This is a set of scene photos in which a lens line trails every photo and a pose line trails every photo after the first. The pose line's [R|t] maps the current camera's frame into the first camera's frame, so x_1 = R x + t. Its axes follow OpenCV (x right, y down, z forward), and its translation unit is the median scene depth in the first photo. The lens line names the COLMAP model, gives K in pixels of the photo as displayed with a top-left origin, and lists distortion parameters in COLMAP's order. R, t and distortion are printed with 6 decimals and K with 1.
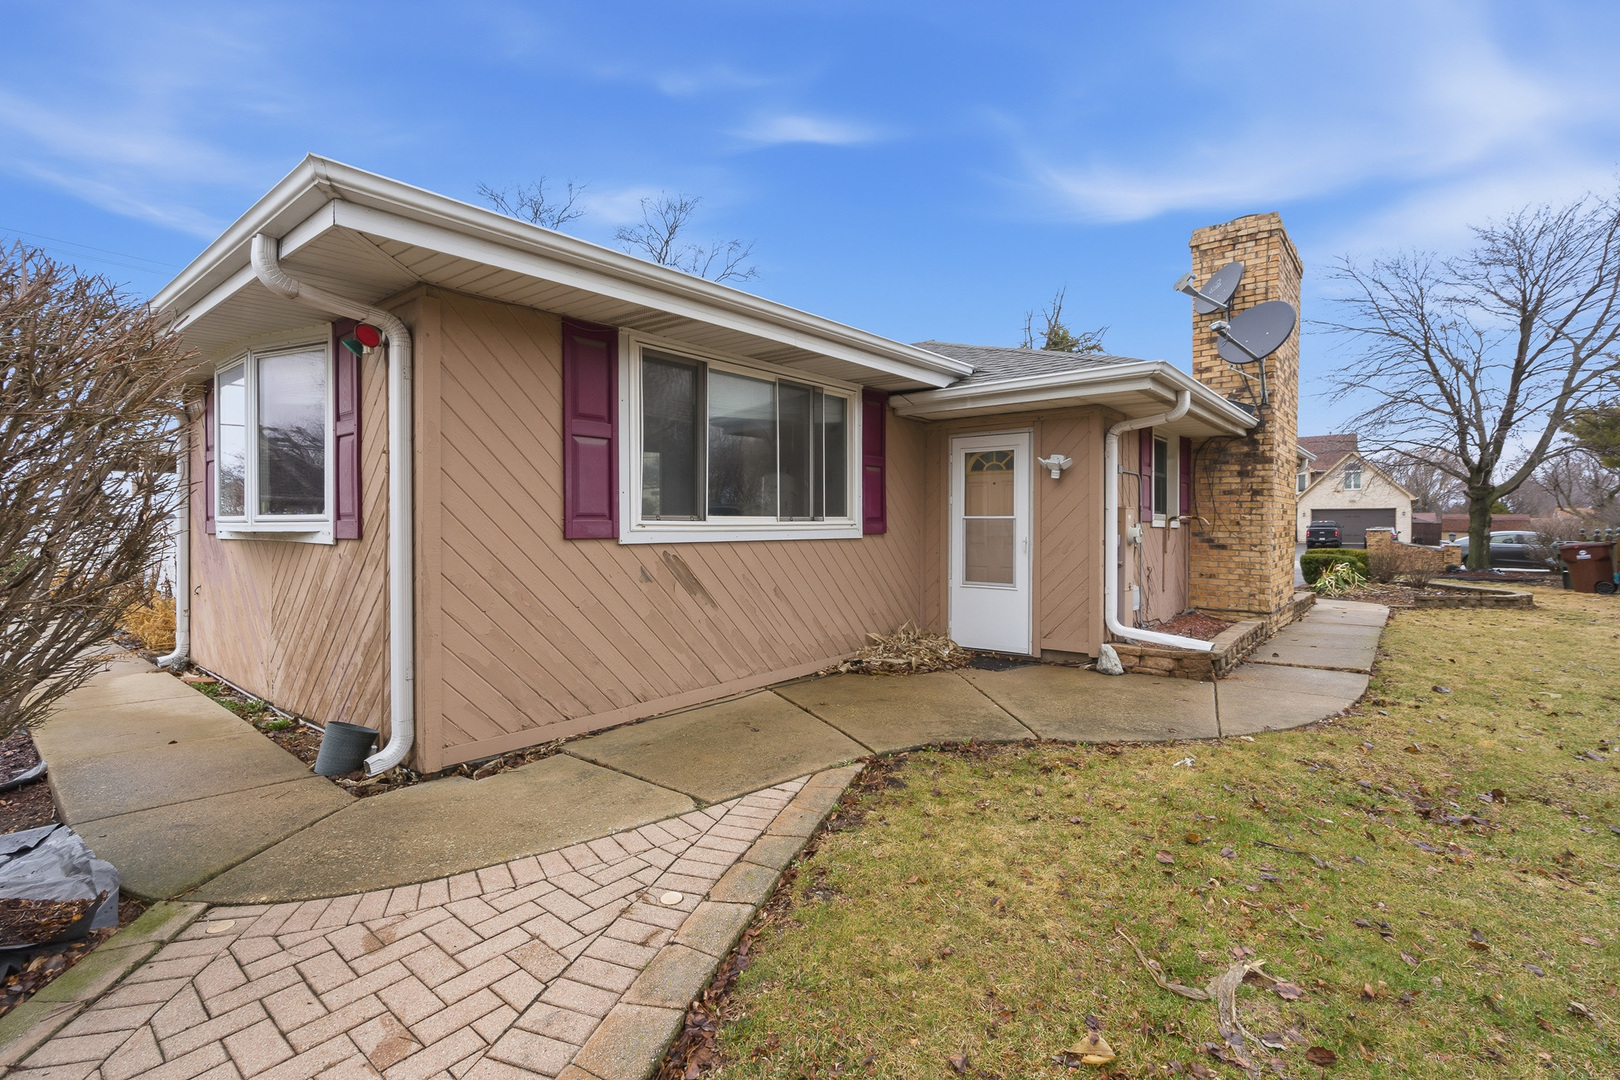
lens RADIAL K [[731.9, 0, 804.4], [0, 731.9, 516.4], [0, 0, 1]] dist [0.036705, 0.000455]
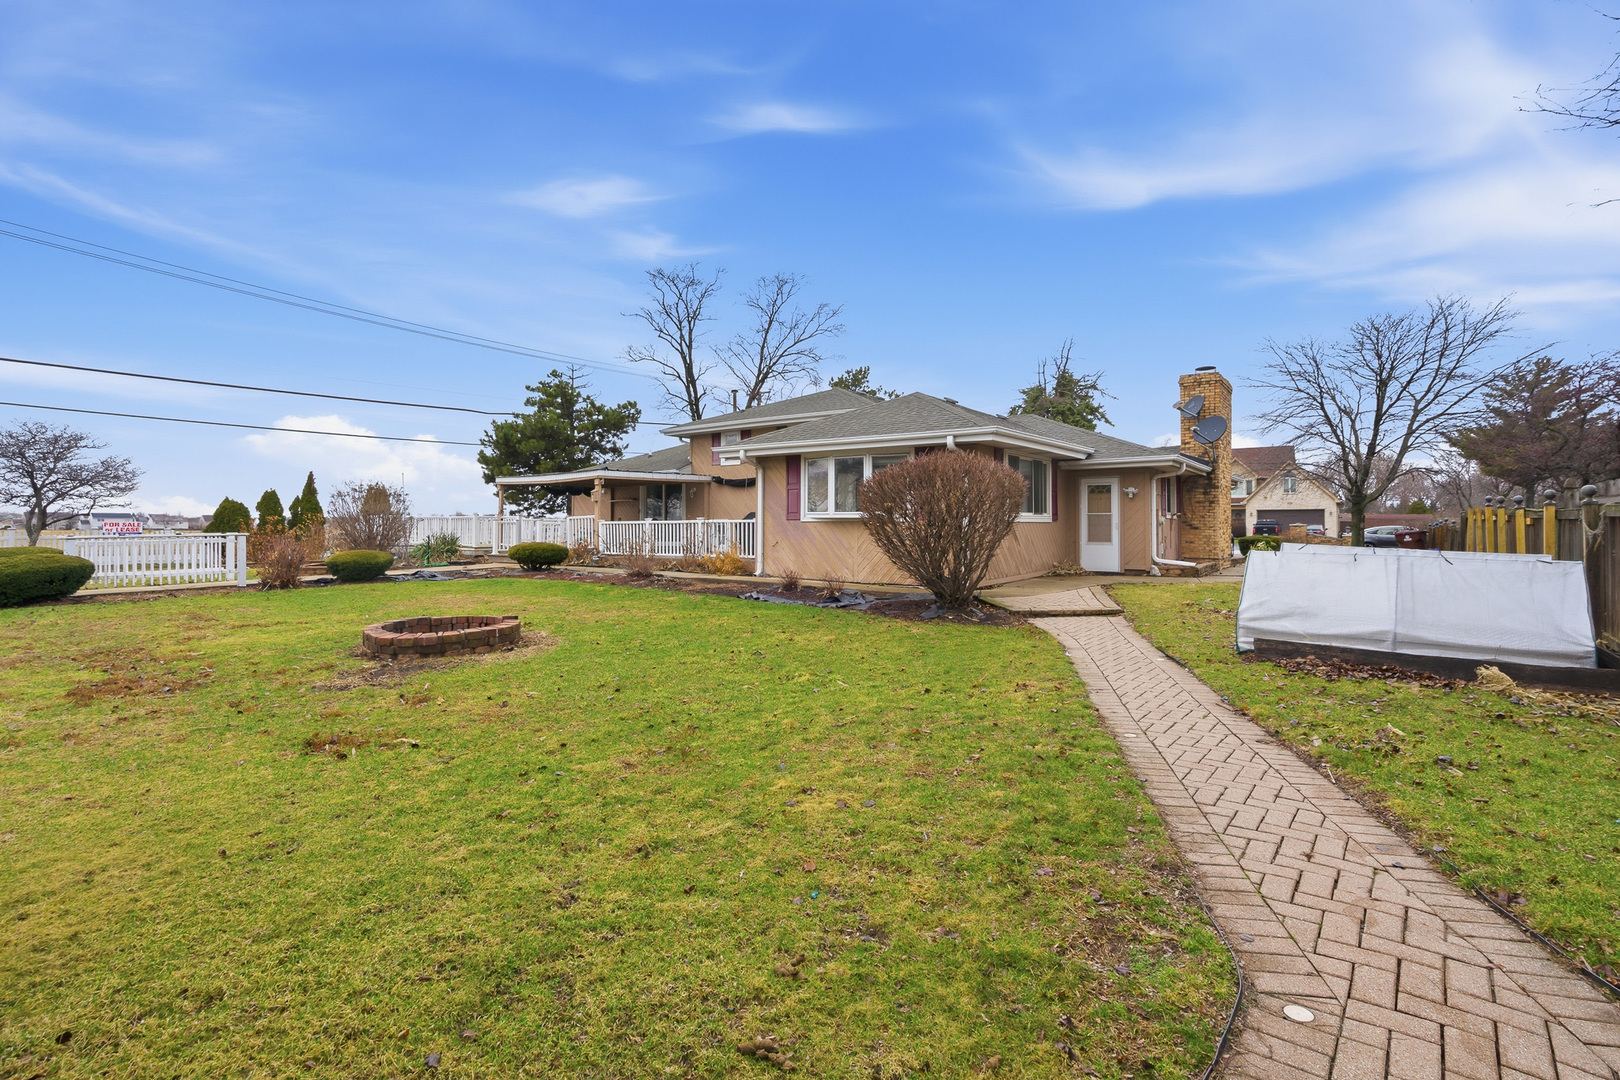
lens RADIAL K [[779.7, 0, 816.8], [0, 779.7, 498.7], [0, 0, 1]] dist [0.086216, 0.000003]
pose [[0.996244, 0.000006, 0.086593, -0.476300], [0.002078, 0.999710, -0.023987, 0.006776], [-0.086568, 0.024076, 0.995955, -0.781957]]
